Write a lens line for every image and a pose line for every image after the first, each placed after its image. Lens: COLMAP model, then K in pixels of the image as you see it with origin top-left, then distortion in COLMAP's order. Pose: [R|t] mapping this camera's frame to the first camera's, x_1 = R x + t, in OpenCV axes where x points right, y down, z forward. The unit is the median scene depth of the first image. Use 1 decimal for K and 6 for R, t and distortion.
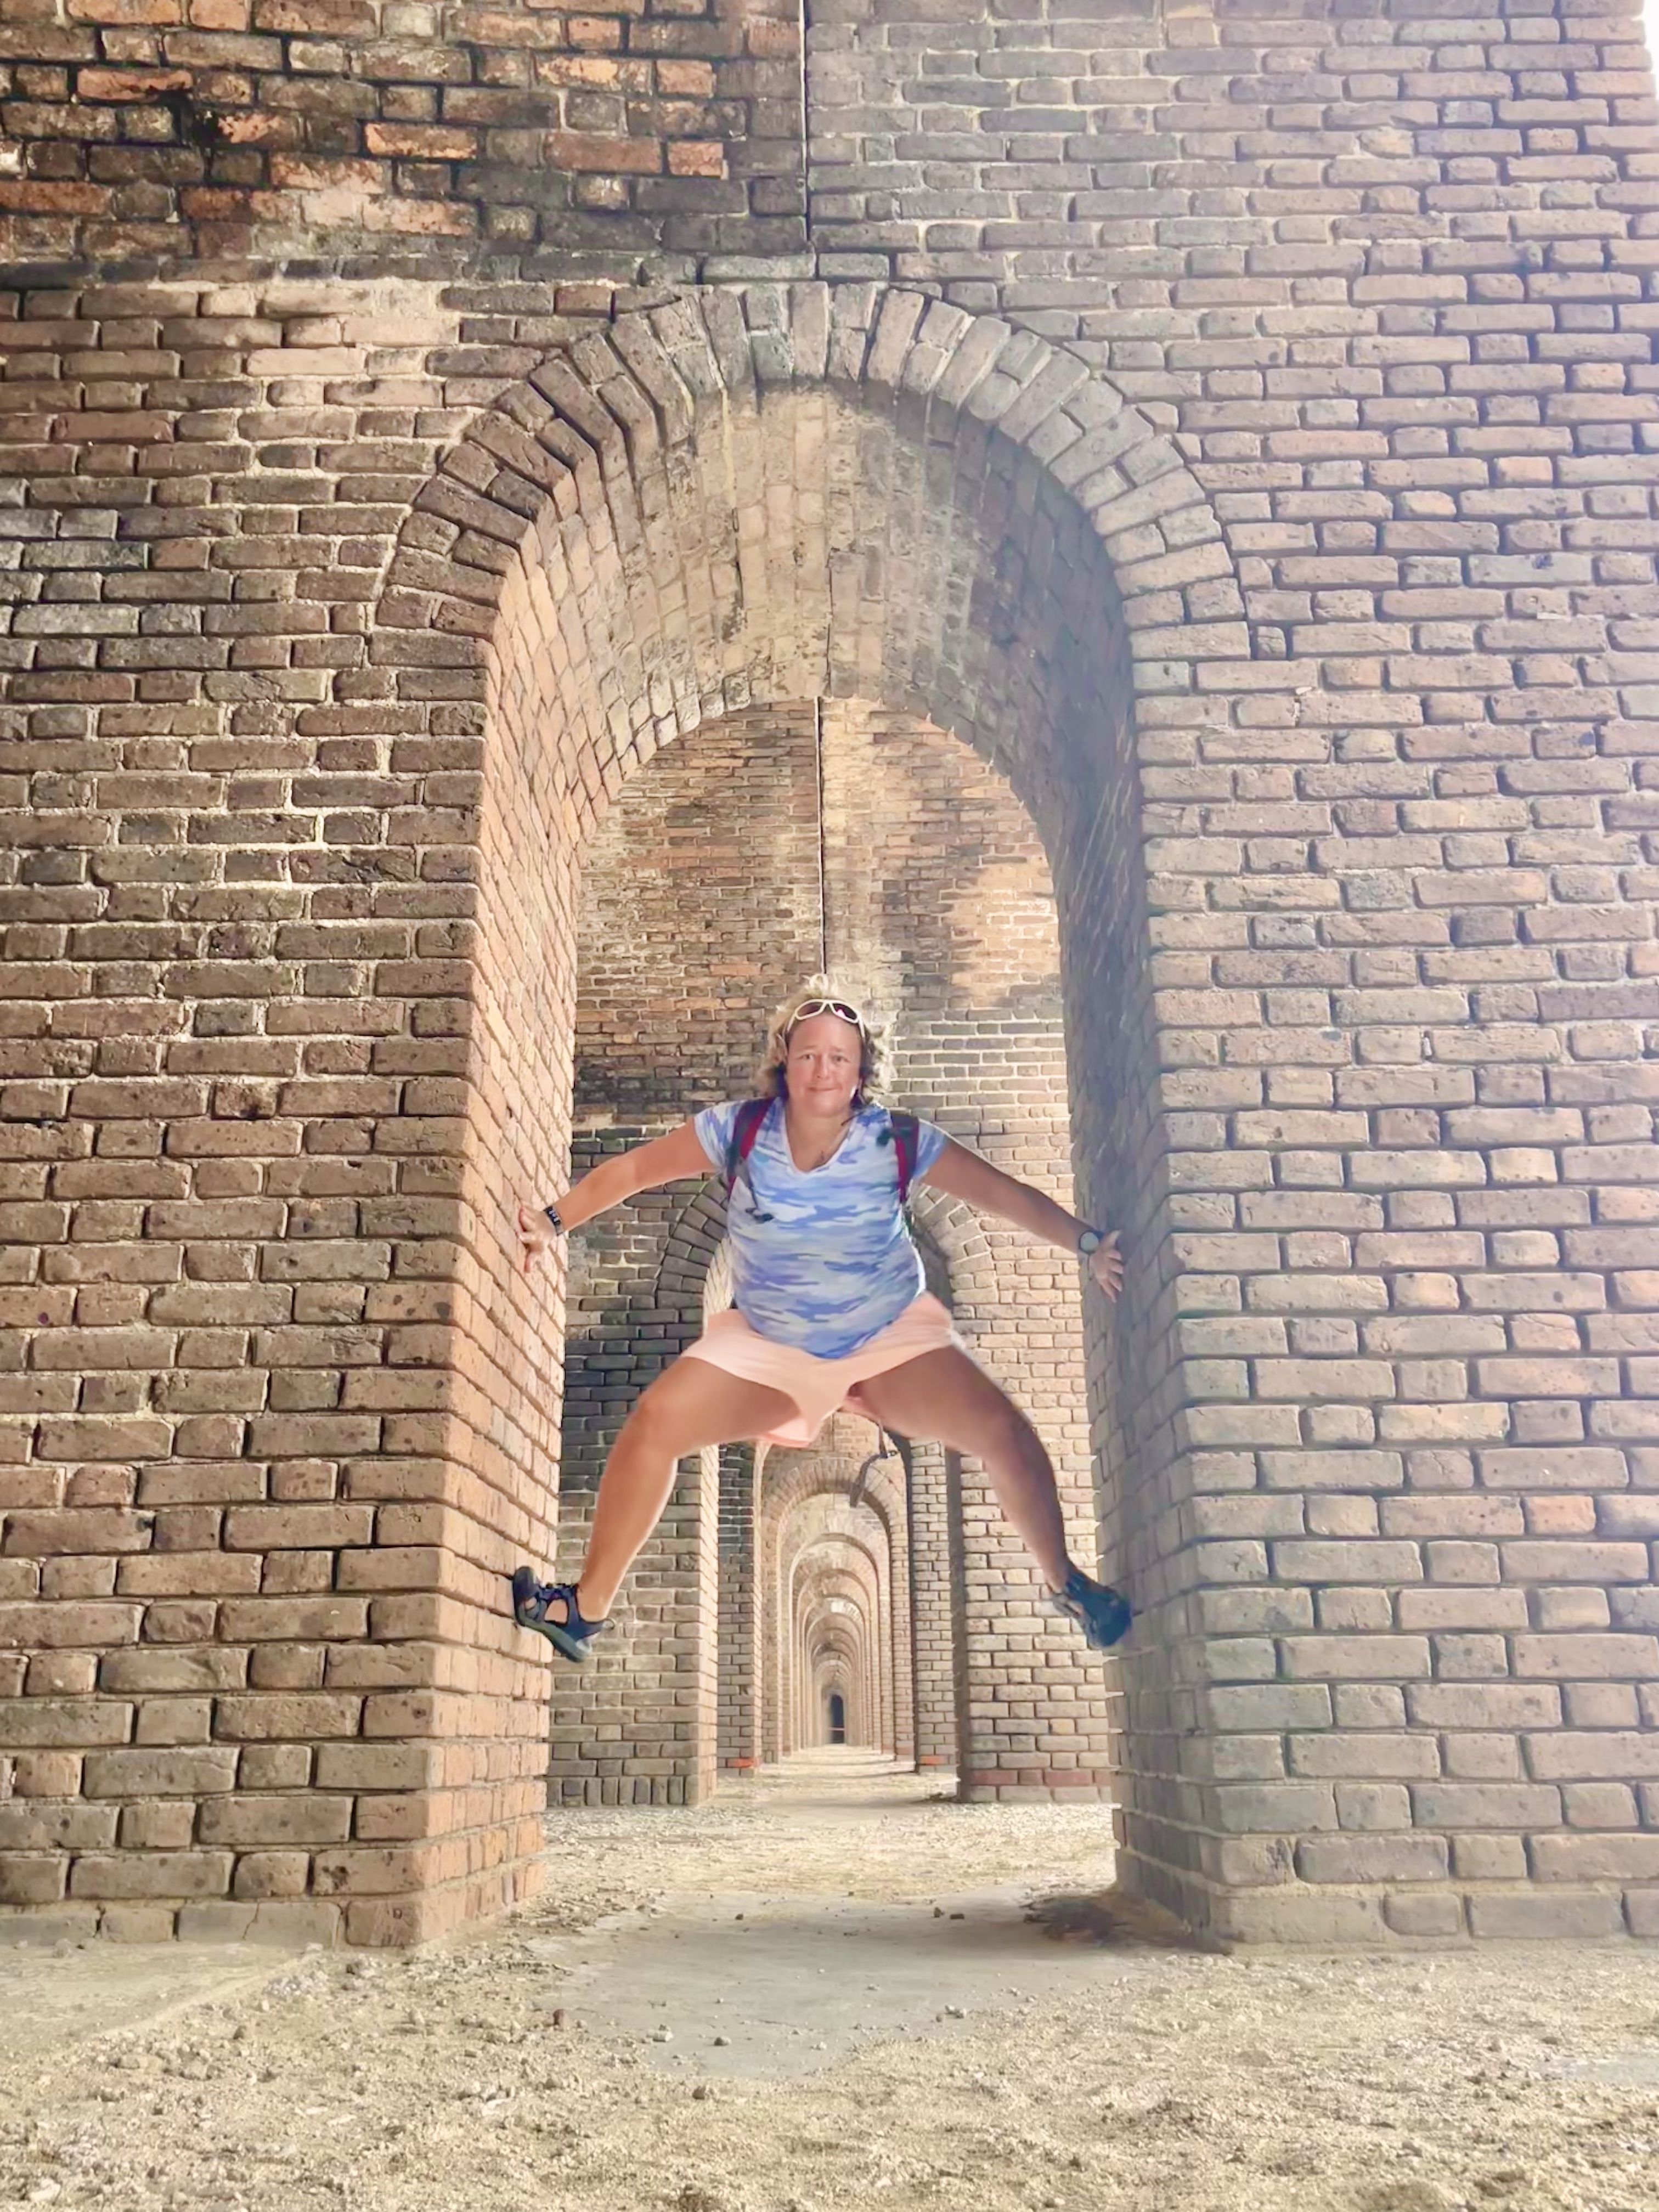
lens RADIAL K [[1544.8, 0, 829.5], [0, 1544.8, 1106.0], [0, 0, 1]] dist [0.090501, -0.063831]
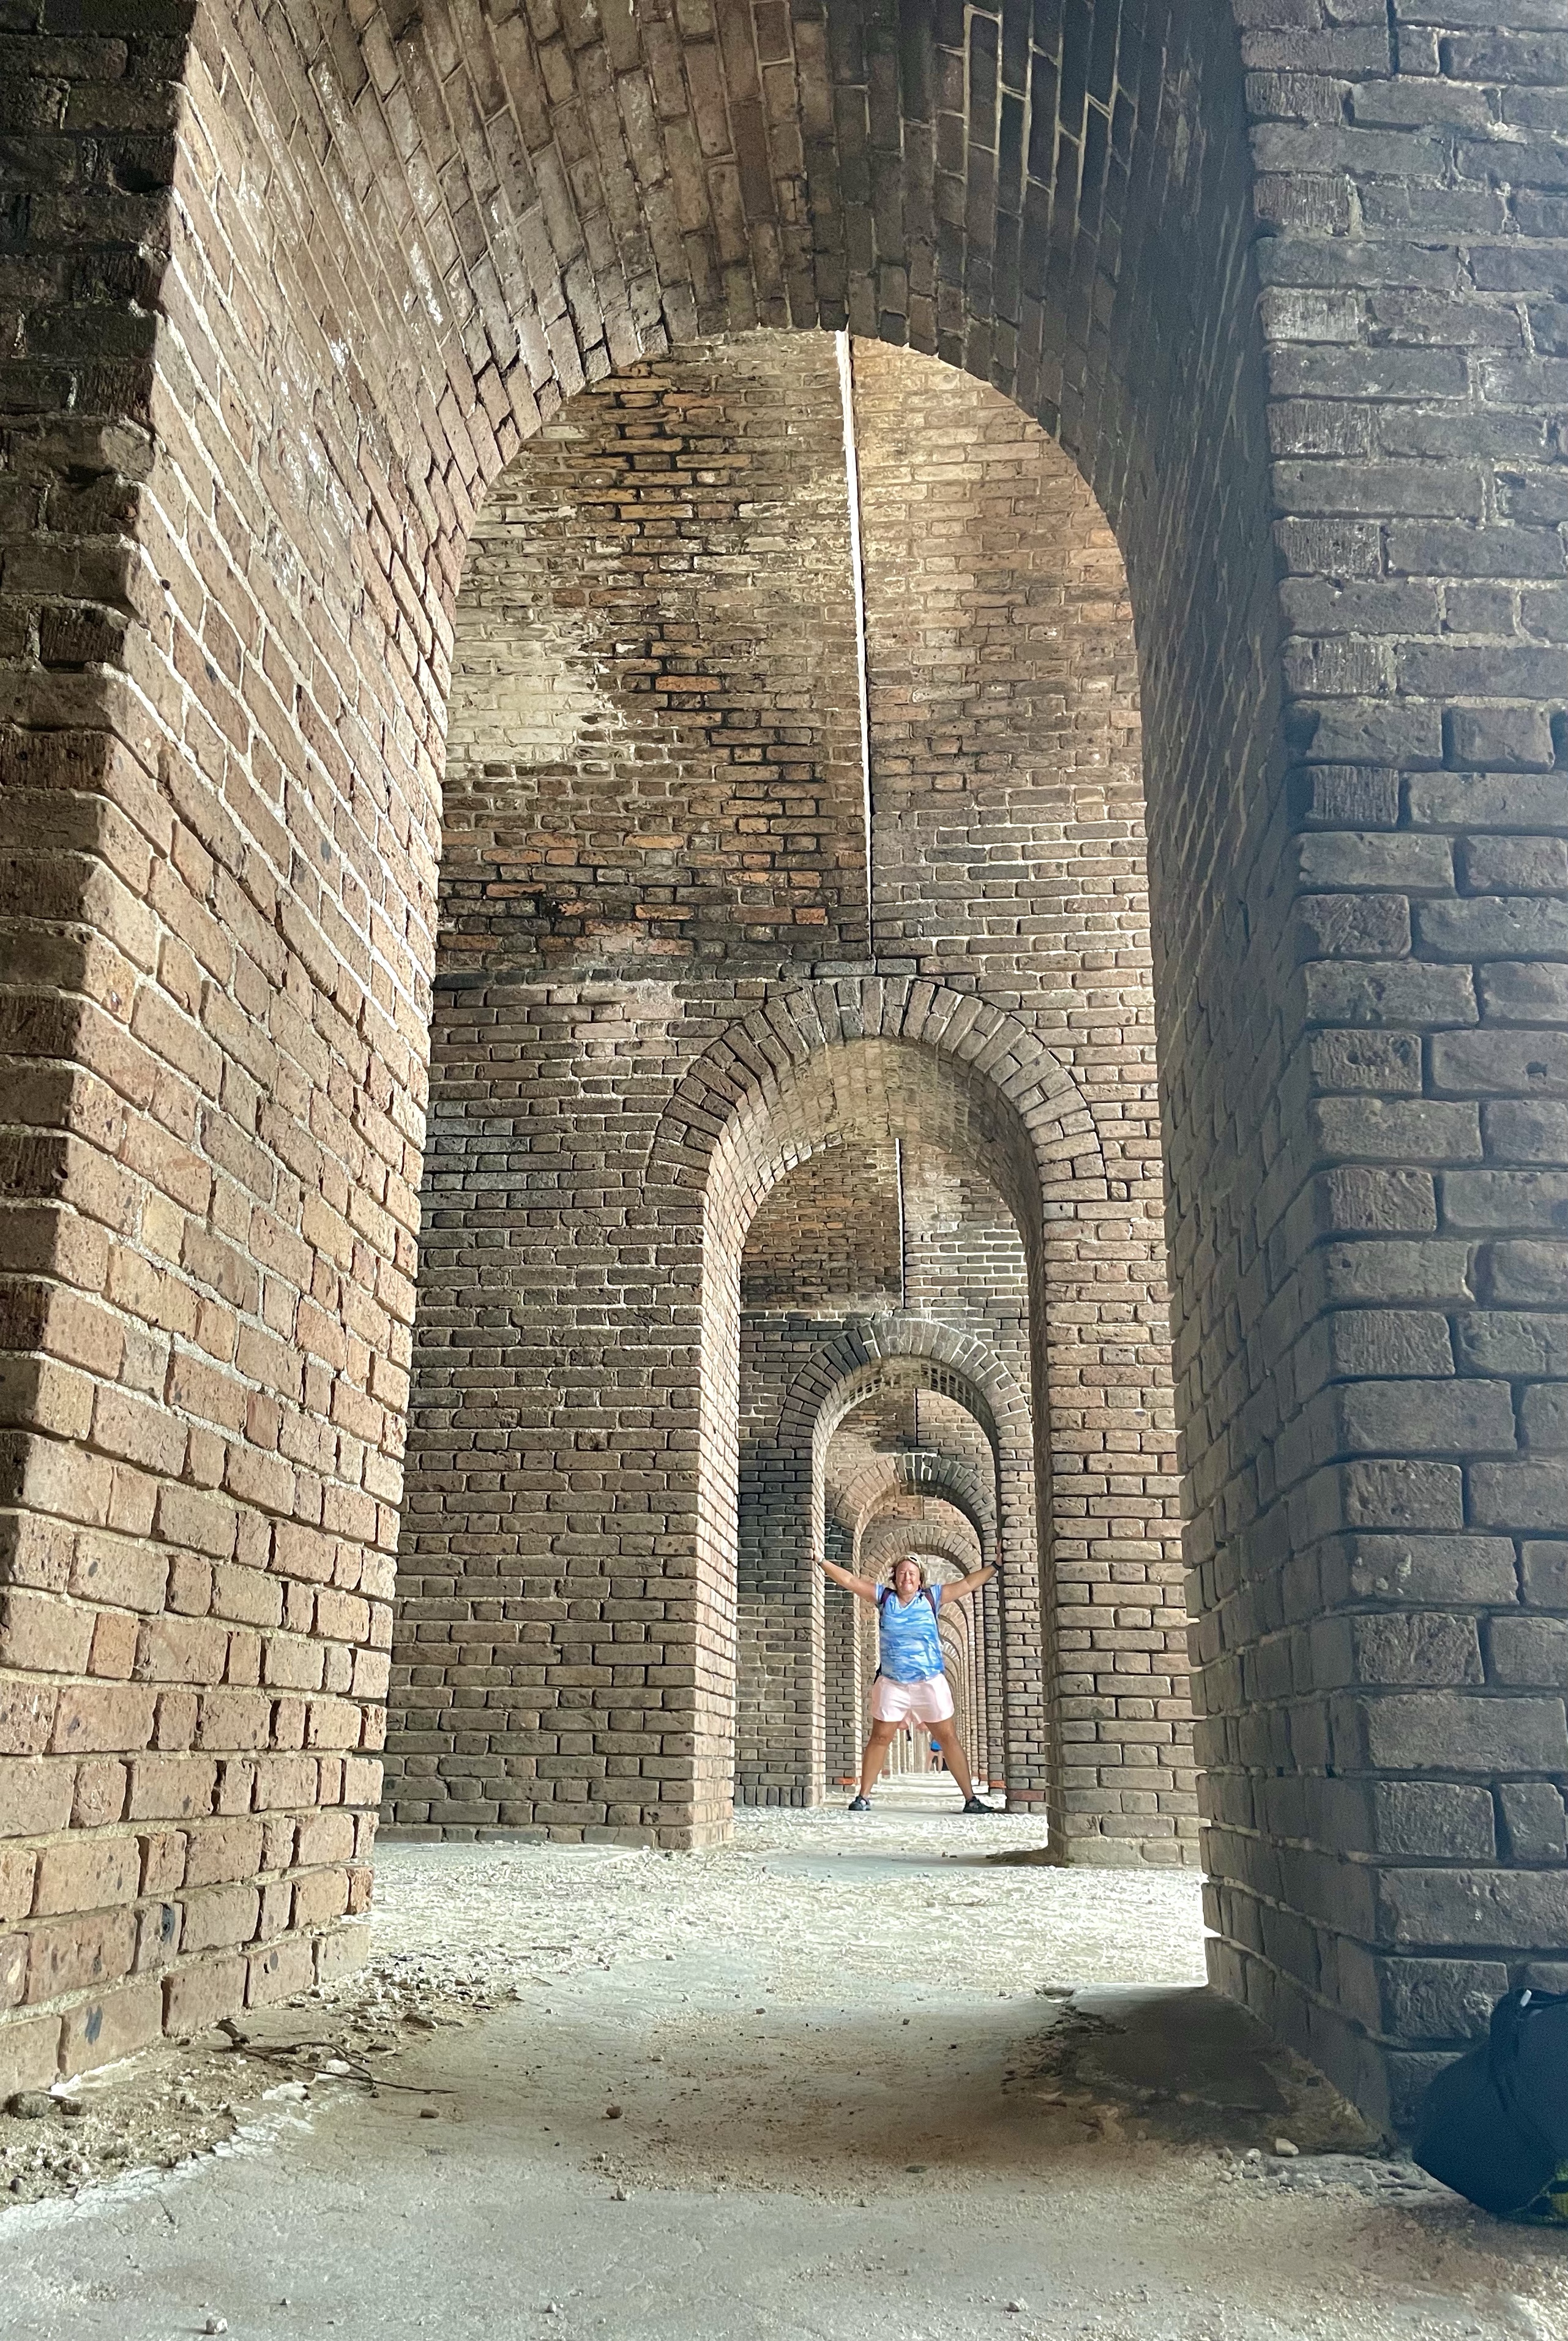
lens RADIAL K [[1757.0, 0, 784.0], [0, 1757.0, 1170.5], [0, 0, 1]] dist [0.125313, -0.003851]
pose [[0.995809, -0.002149, -0.091433, 0.073929], [0.007916, 0.997997, 0.062763, -0.440361], [0.091115, -0.063224, 0.993831, -1.091102]]
